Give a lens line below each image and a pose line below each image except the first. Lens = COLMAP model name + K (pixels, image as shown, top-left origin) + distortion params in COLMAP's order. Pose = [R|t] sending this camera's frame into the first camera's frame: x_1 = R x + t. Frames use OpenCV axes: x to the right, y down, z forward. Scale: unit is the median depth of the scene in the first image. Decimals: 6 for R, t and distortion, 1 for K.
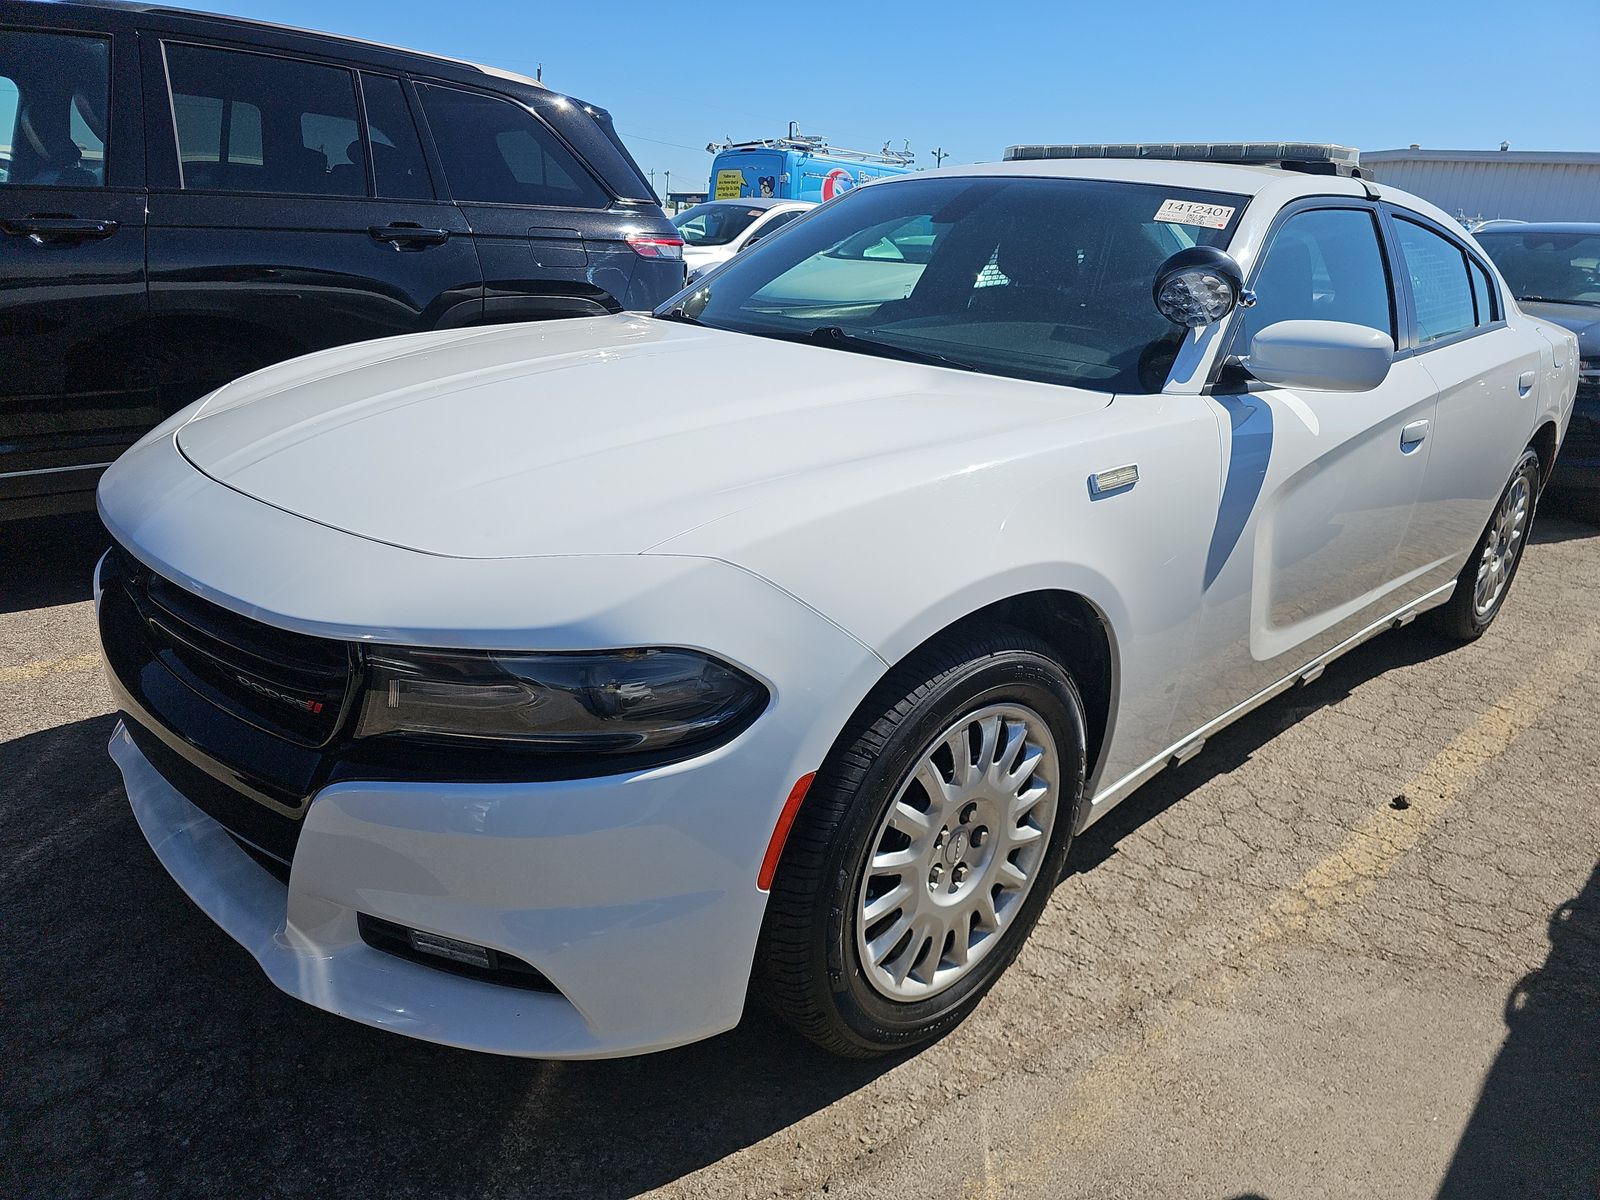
lens RADIAL K [[1069.9, 0, 800.0], [0, 1069.9, 600.0], [0, 0, 1]] dist [0.000608, -0.000249]
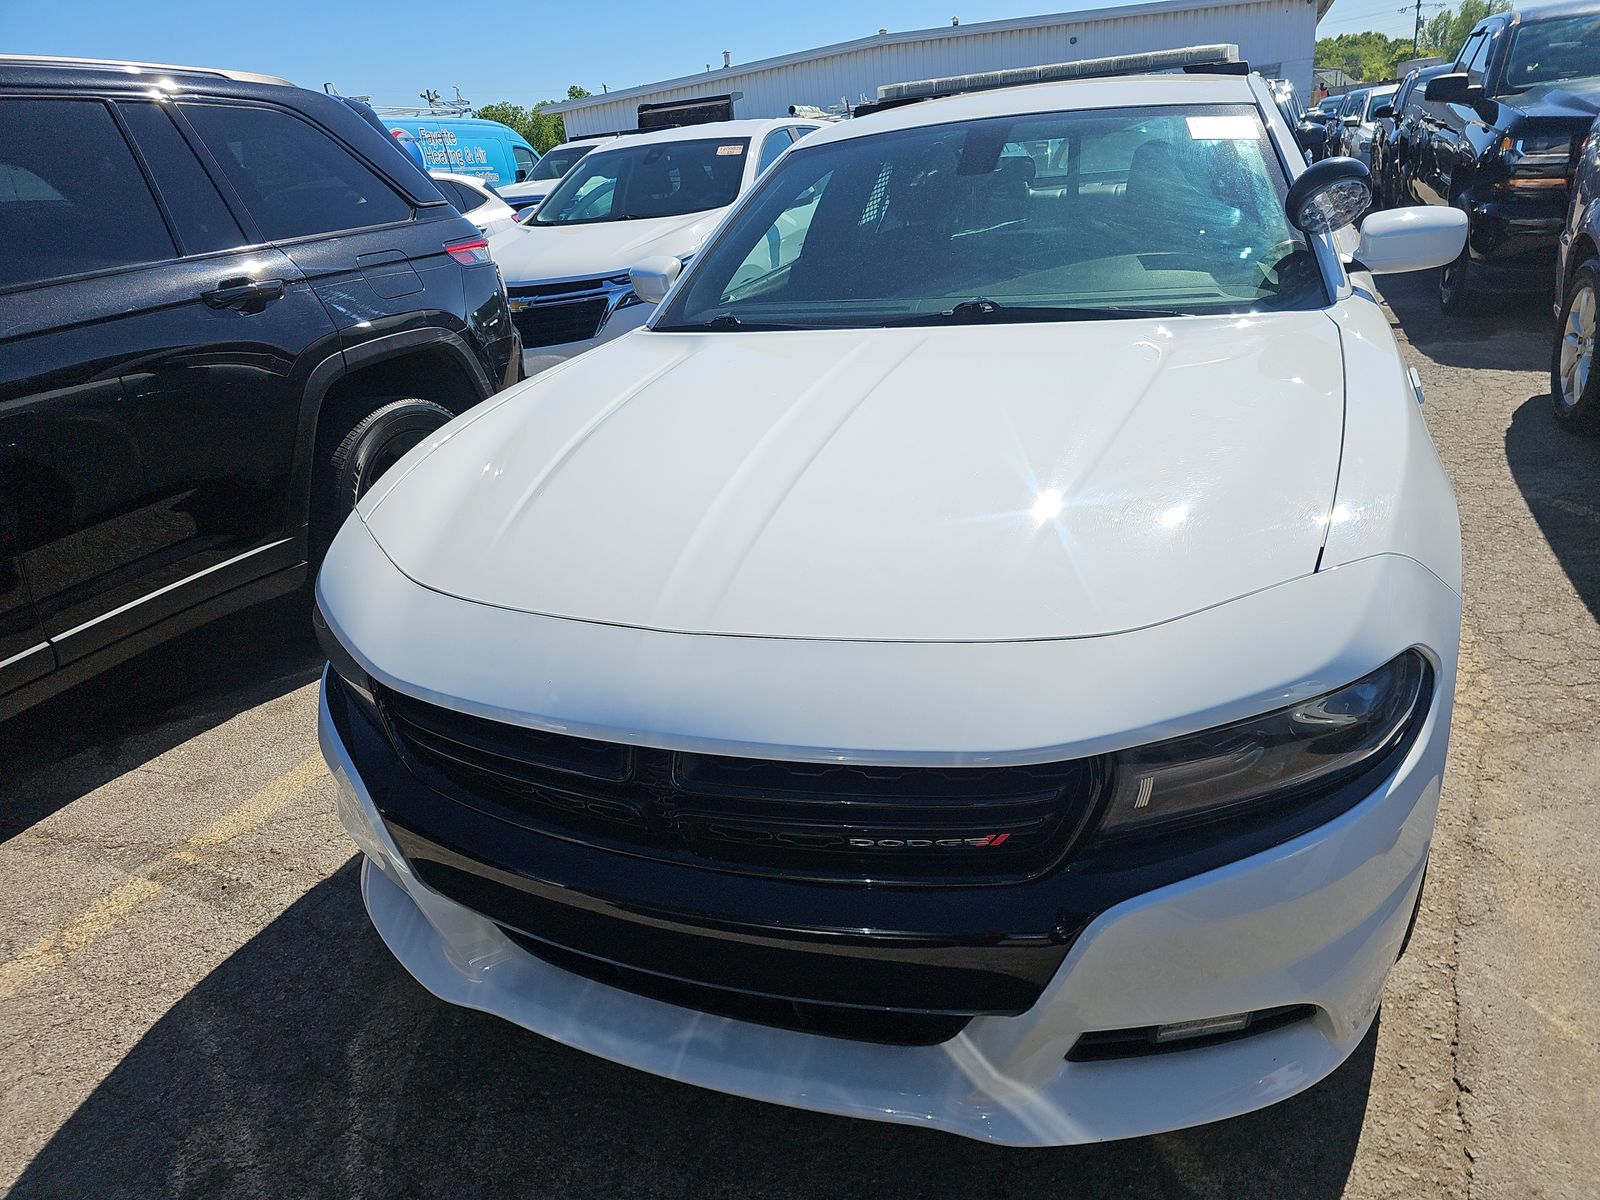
lens RADIAL K [[1082.1, 0, 800.0], [0, 1082.1, 600.0], [0, 0, 1]] dist [-0.016072, 0.001173]
pose [[0.903834, -0.283405, 0.320570, -0.549993], [0.265576, 0.958990, 0.099029, -0.146284], [-0.335489, -0.004370, 0.942034, 0.144569]]
